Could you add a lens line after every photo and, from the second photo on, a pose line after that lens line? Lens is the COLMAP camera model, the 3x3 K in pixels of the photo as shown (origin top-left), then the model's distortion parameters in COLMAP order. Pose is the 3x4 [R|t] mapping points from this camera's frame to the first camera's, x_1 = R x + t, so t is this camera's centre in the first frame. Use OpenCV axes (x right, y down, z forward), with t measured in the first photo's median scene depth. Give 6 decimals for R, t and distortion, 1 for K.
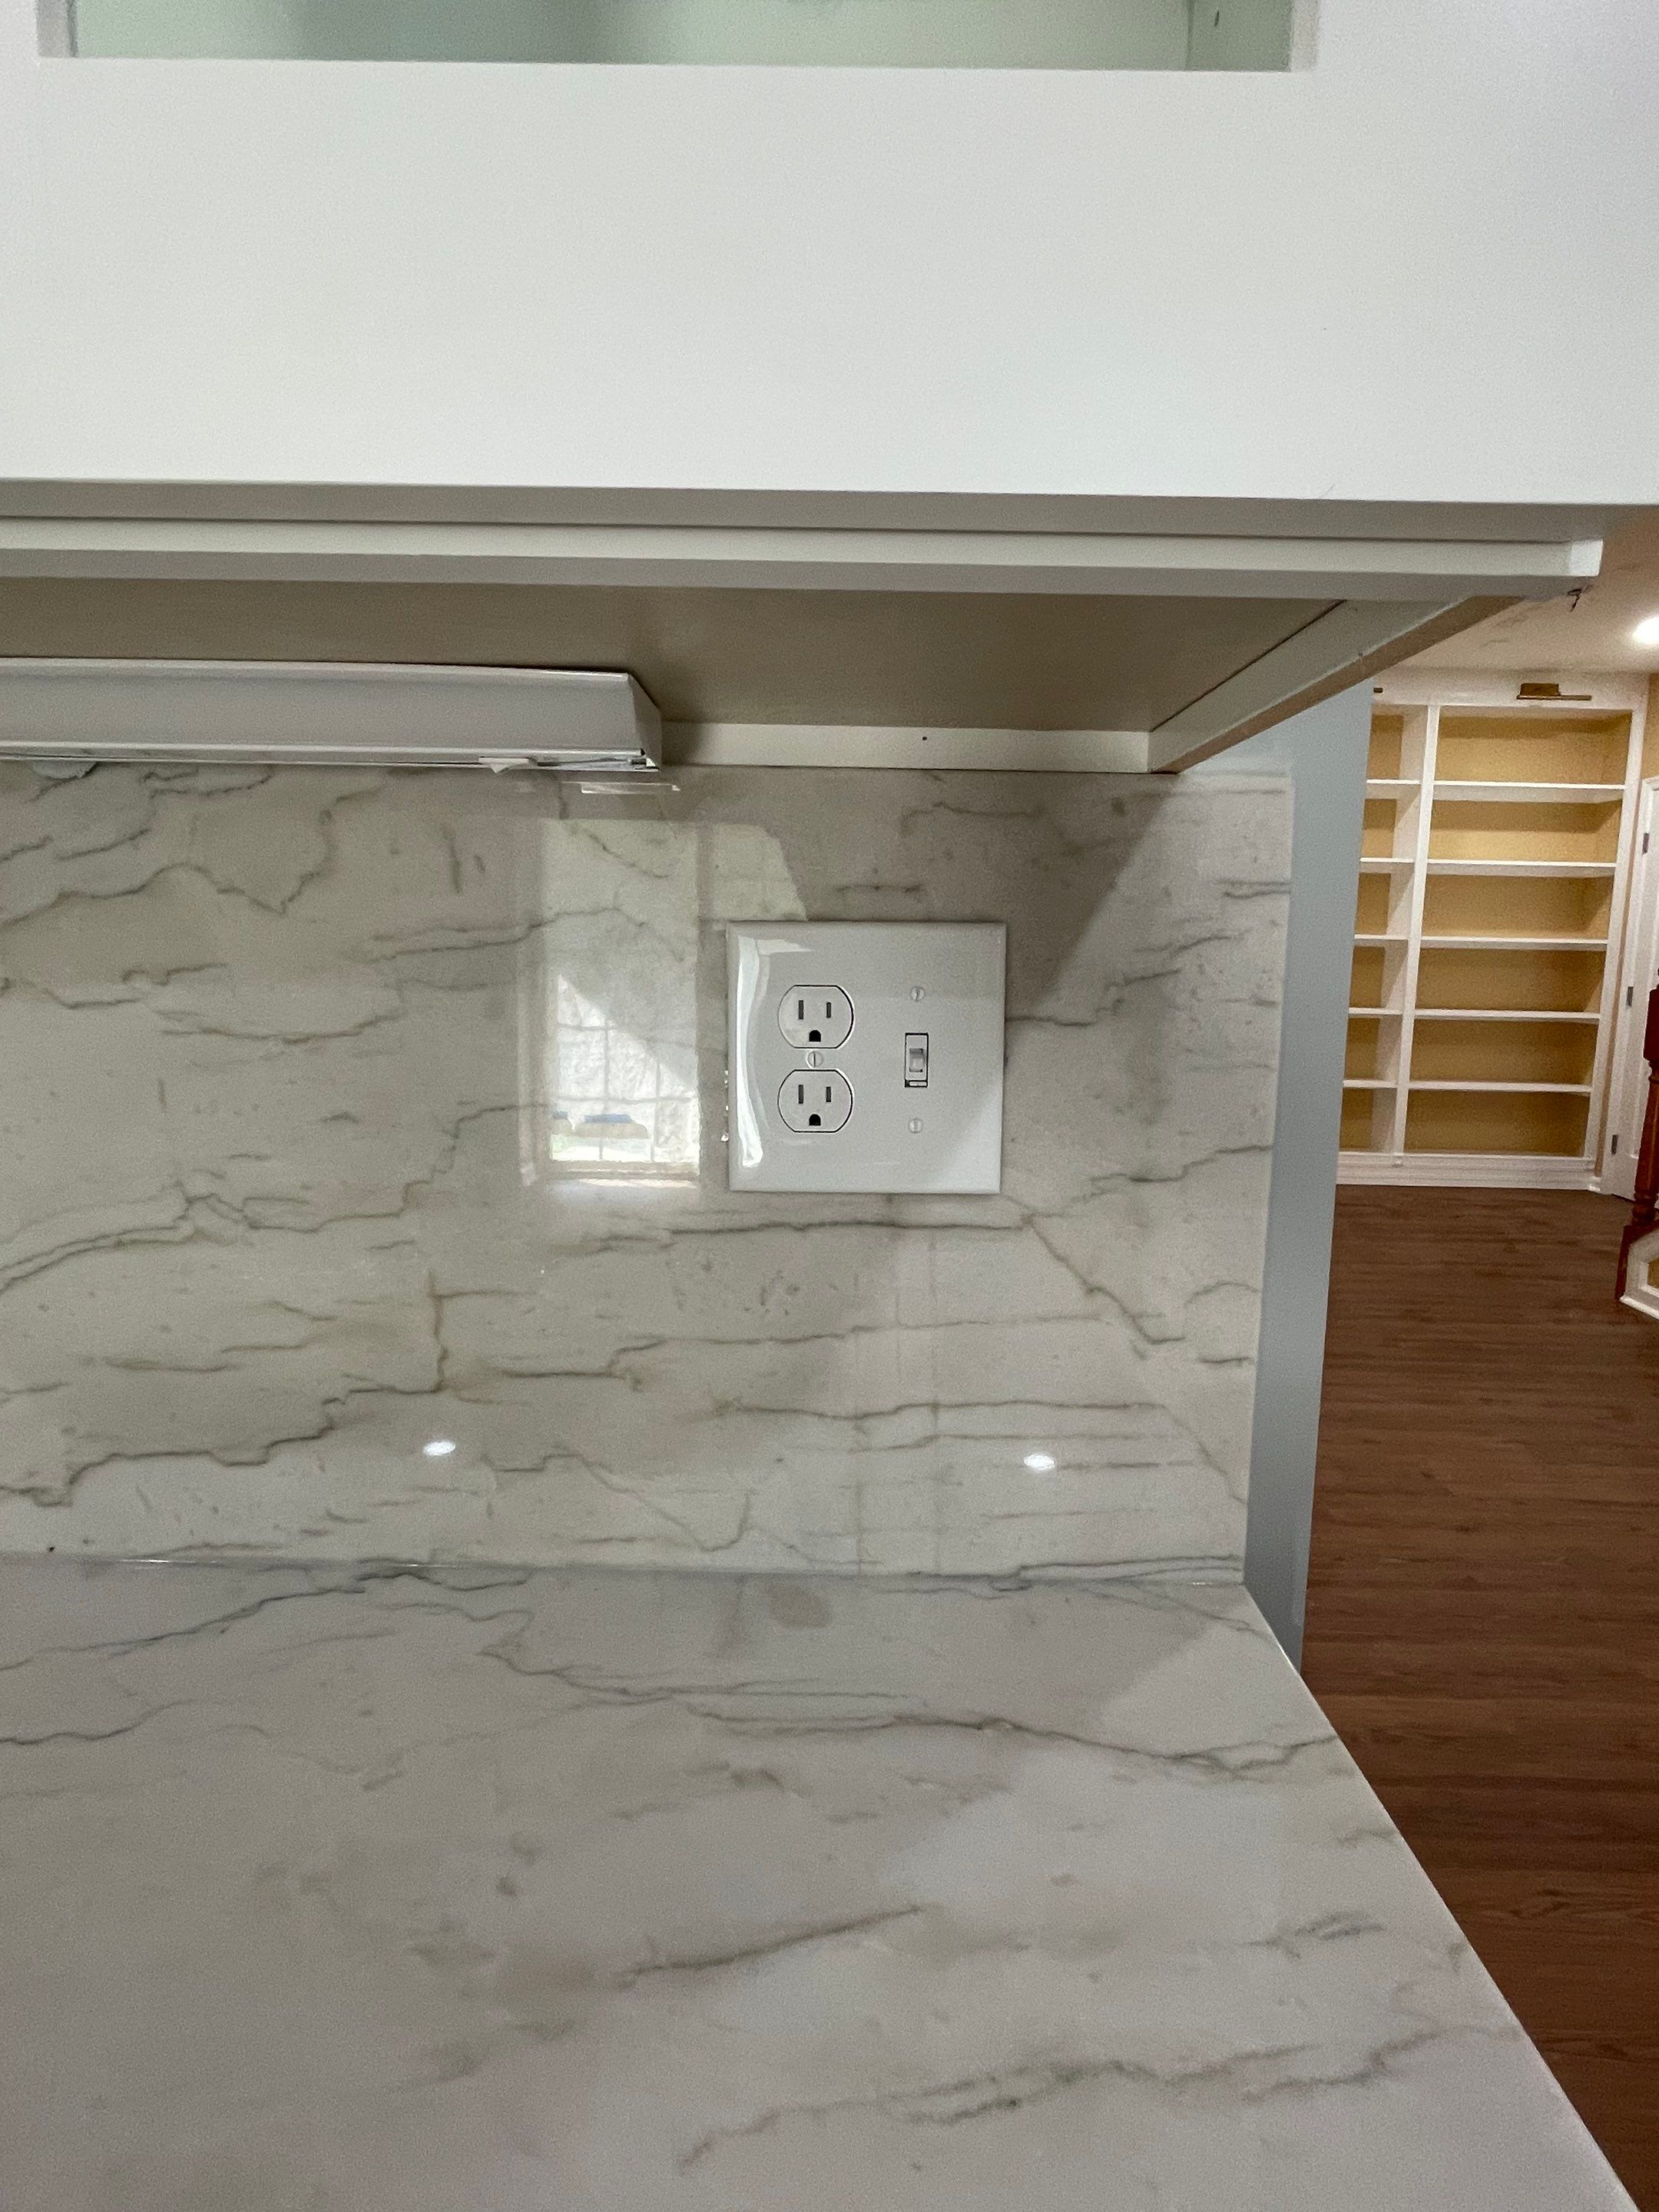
lens RADIAL K [[1145.9, 0, 836.4], [0, 1145.9, 1087.7], [0, 0, 1]] dist [0.000651, -0.001168]
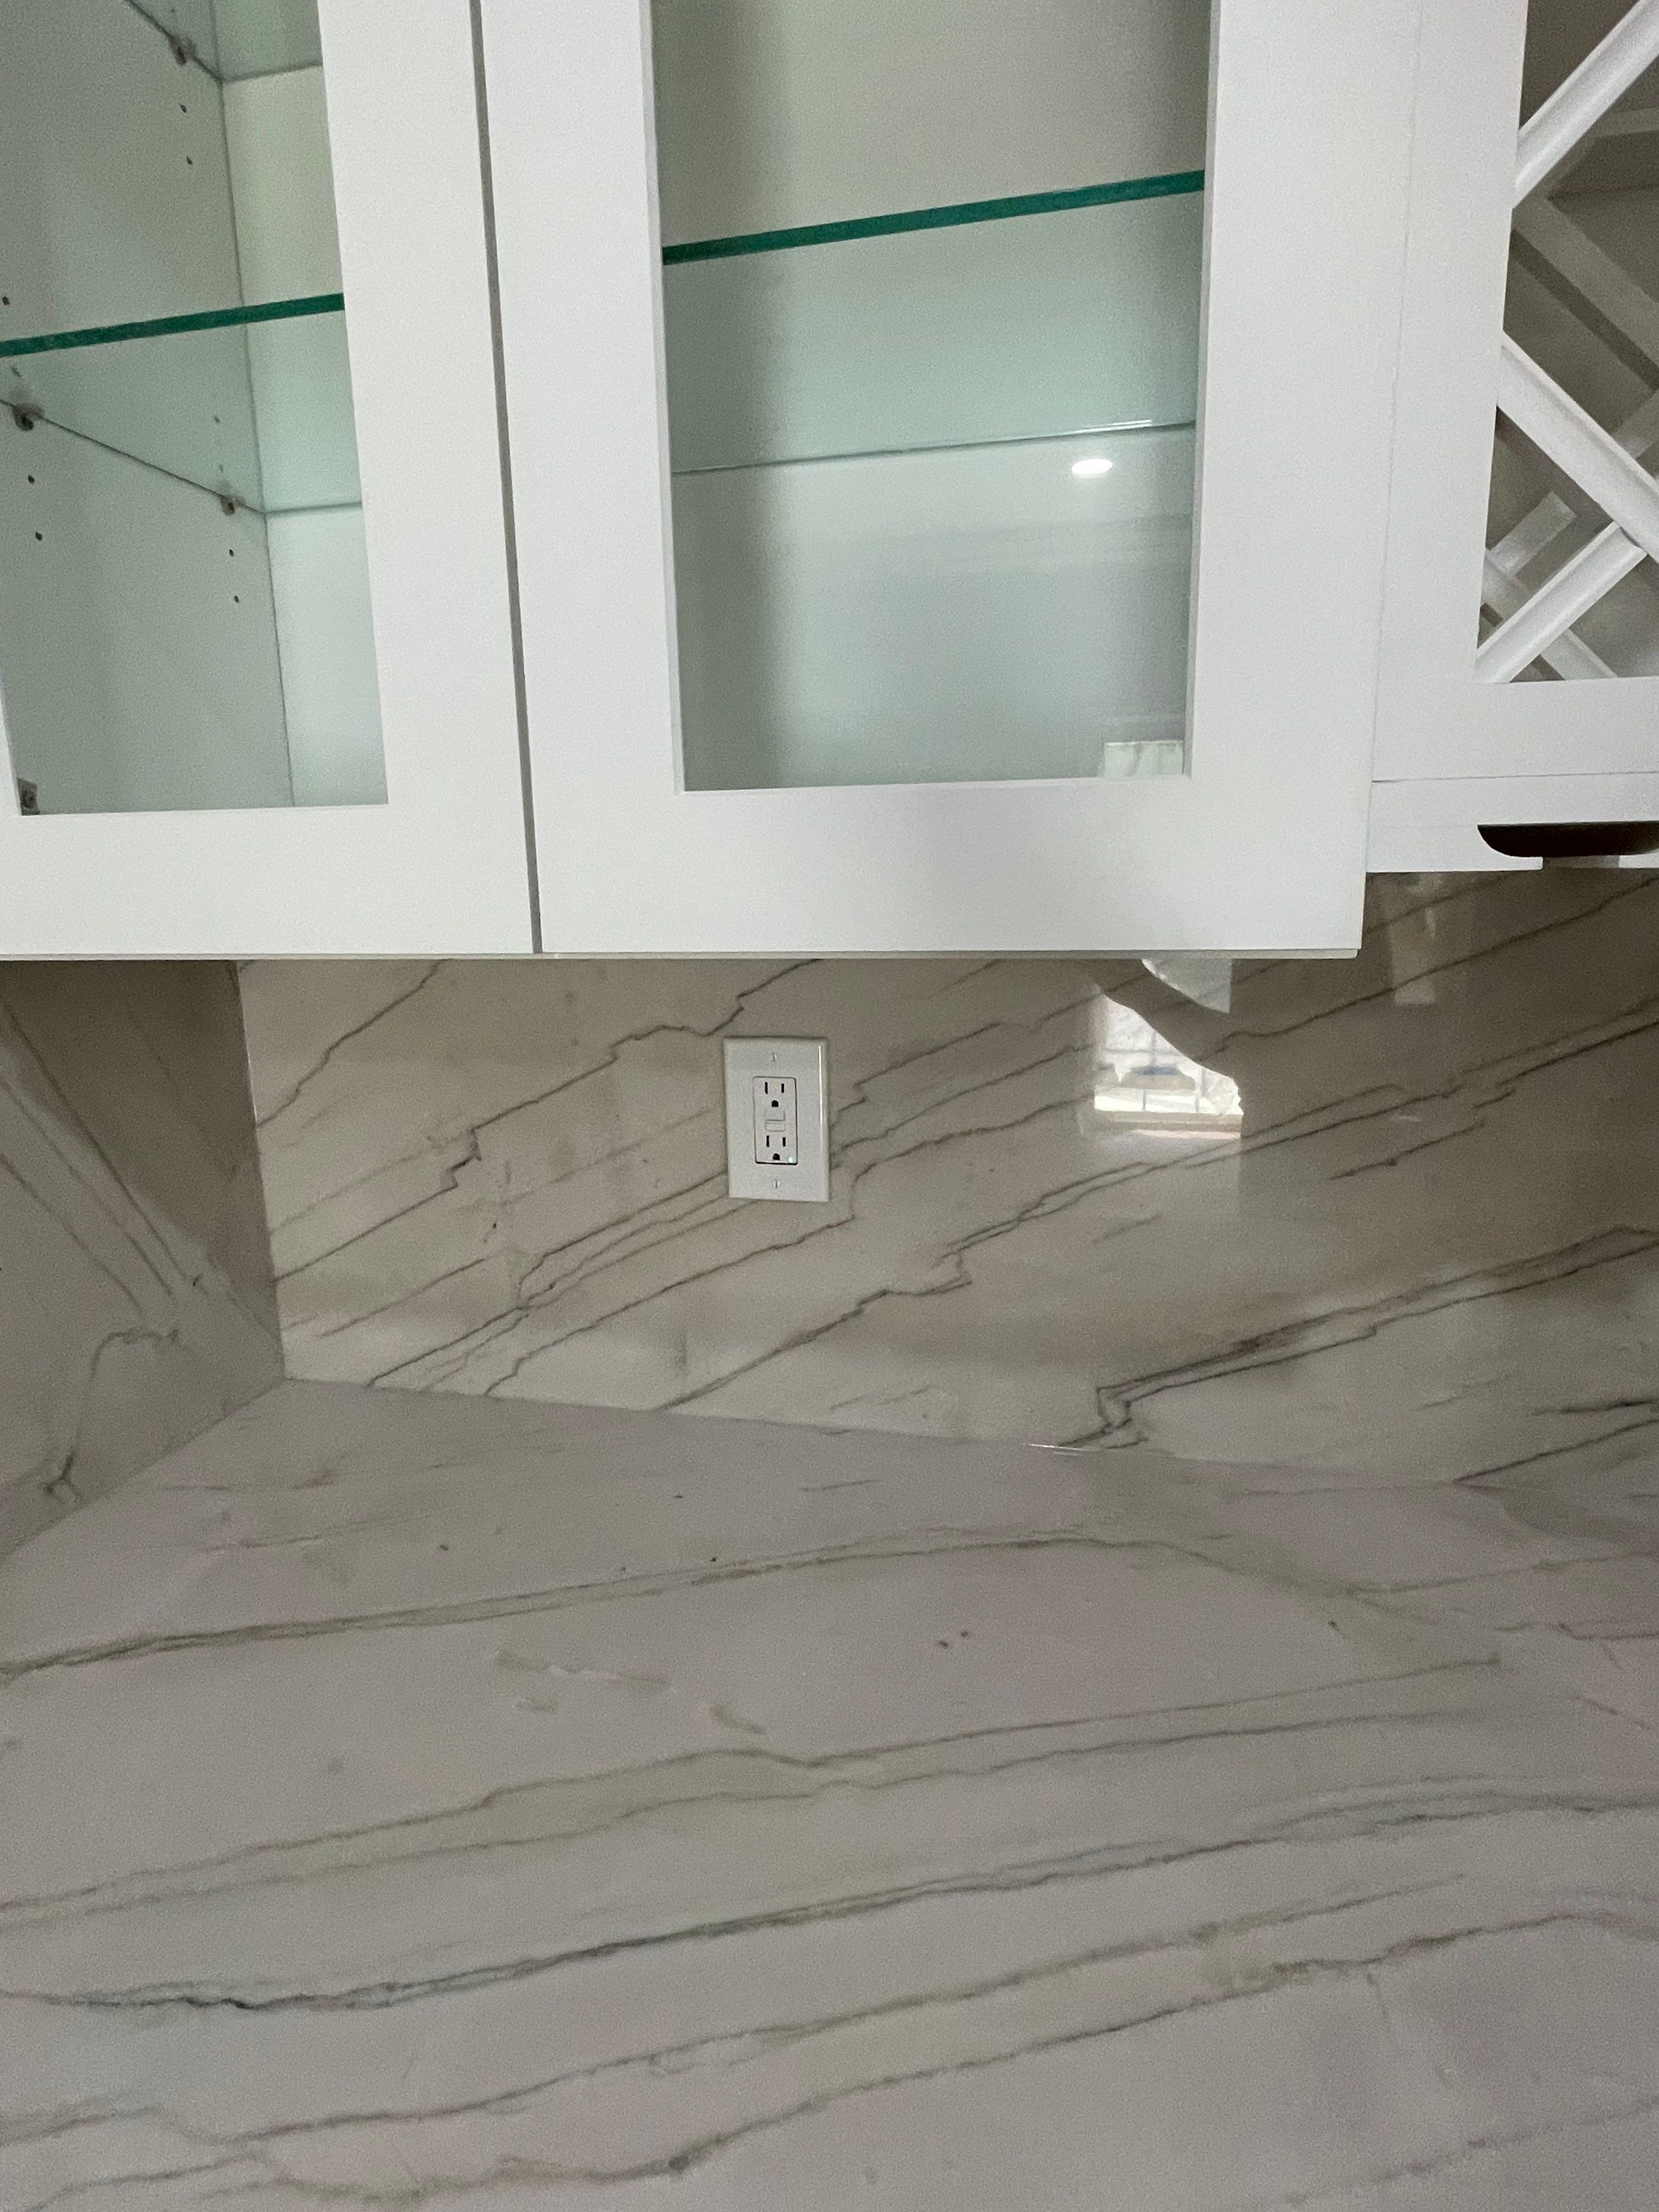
lens RADIAL K [[1145.9, 0, 836.4], [0, 1145.9, 1087.7], [0, 0, 1]] dist [0.000651, -0.001168]
pose [[0.976617, 0.002648, -0.214970, -2.705778], [0.010073, 0.998262, 0.058059, -0.205538], [0.214750, -0.058867, 0.974893, -0.537754]]
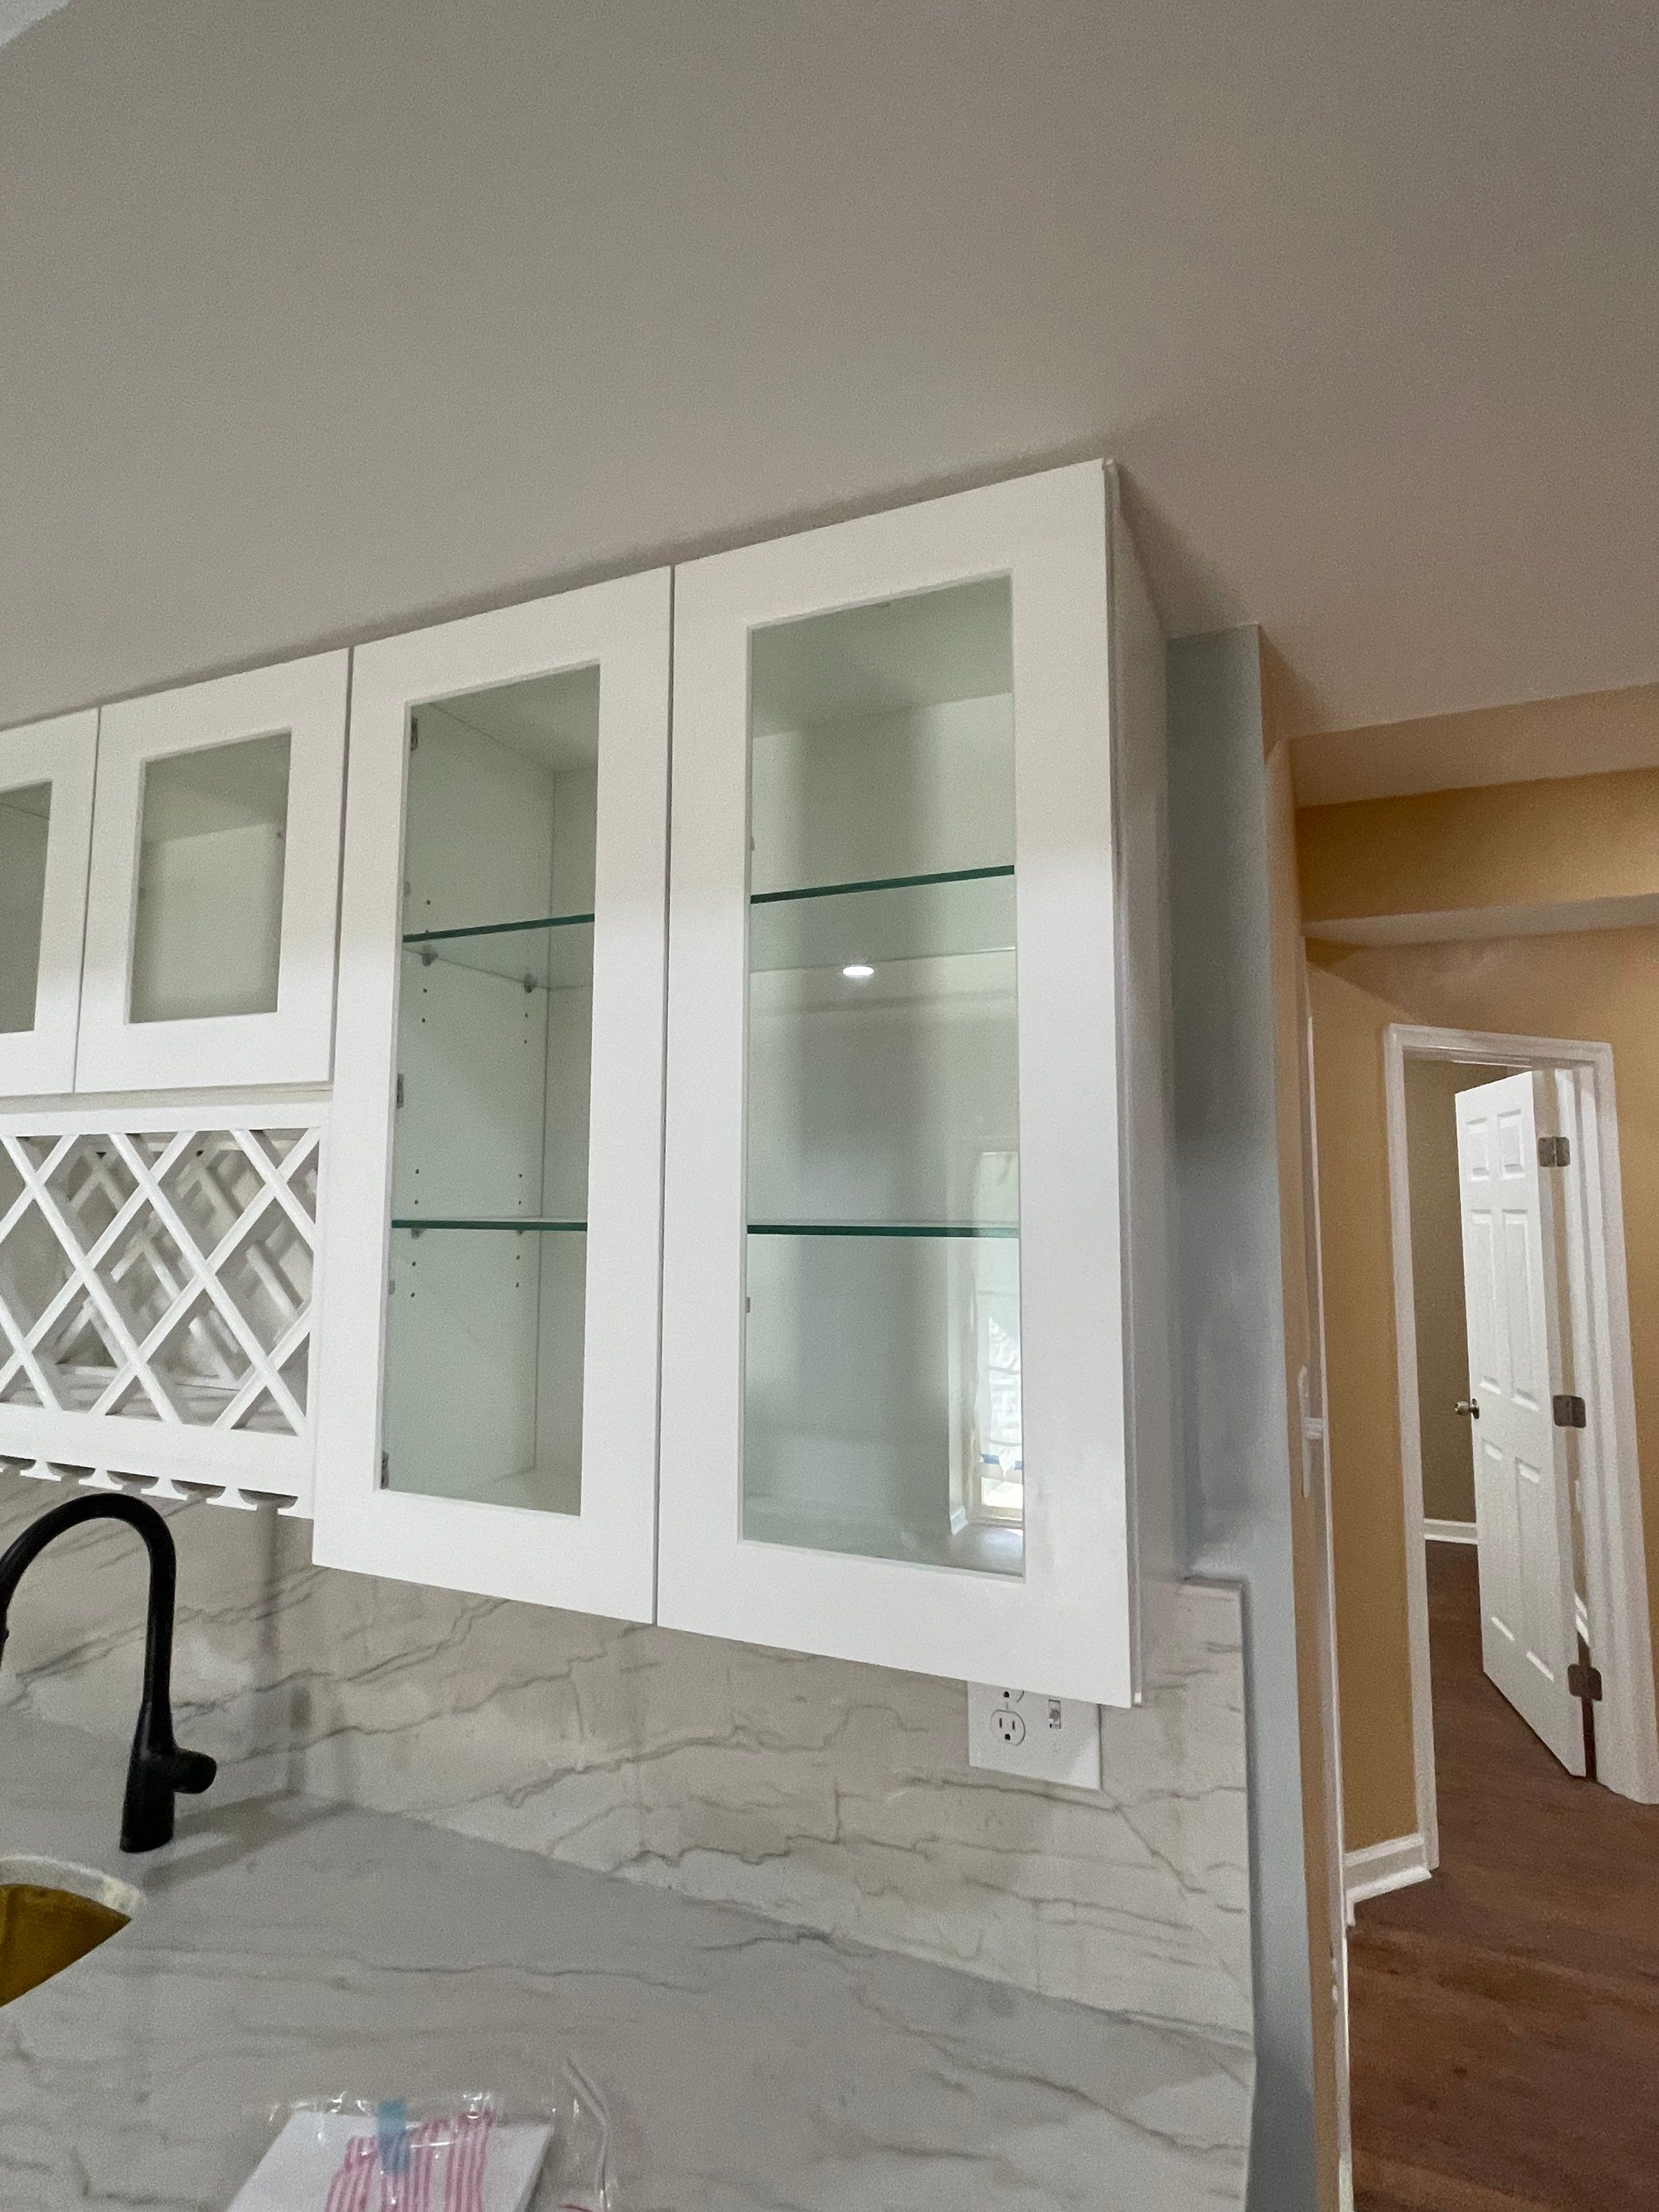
lens RADIAL K [[1136.4, 0, 835.0], [0, 1136.4, 1100.8], [0, 0, 1]] dist [-0.001366, -0.000645]
pose [[0.924074, -0.049585, -0.378984, 0.505788], [-0.036464, 0.975590, -0.216552, -0.611339], [0.380470, 0.213929, 0.899709, -1.161786]]
